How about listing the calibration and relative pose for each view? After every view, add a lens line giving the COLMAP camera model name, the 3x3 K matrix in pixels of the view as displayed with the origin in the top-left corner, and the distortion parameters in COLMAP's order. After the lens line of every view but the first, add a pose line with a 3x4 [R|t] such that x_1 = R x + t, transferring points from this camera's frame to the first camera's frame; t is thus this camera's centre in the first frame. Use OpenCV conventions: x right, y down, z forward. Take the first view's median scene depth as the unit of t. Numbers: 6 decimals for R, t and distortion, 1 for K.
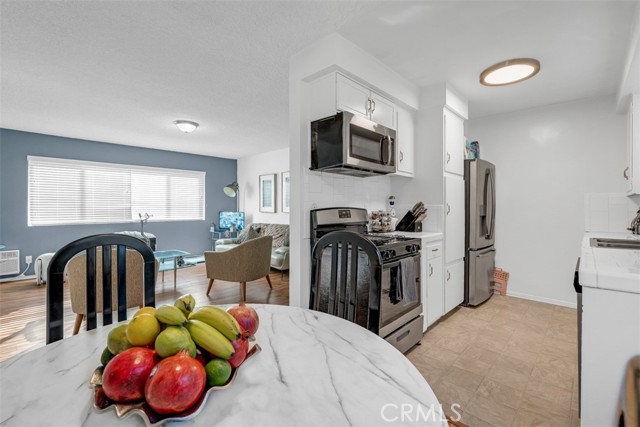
lens RADIAL K [[286.5, 0, 319.3], [0, 286.5, 210.6], [0, 0, 1]] dist [-0.008940, 0.000978]
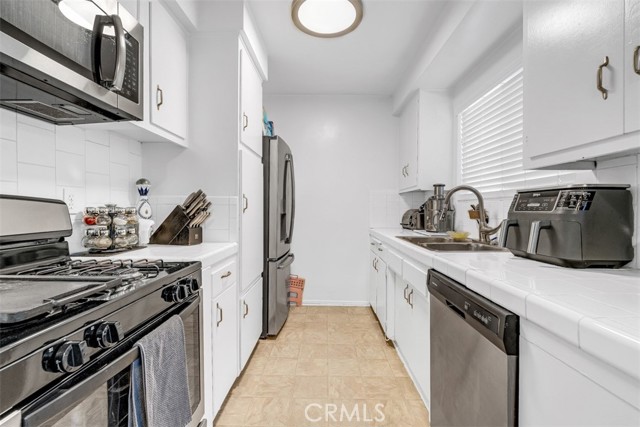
lens RADIAL K [[273.7, 0, 318.8], [0, 273.7, 209.2], [0, 0, 1]] dist [-0.002840, -0.000070]
pose [[0.731278, -0.000951, 0.682079, 0.156533], [0.005167, 0.999978, -0.004146, 0.010177], [-0.682060, 0.006556, 0.731267, 0.441172]]
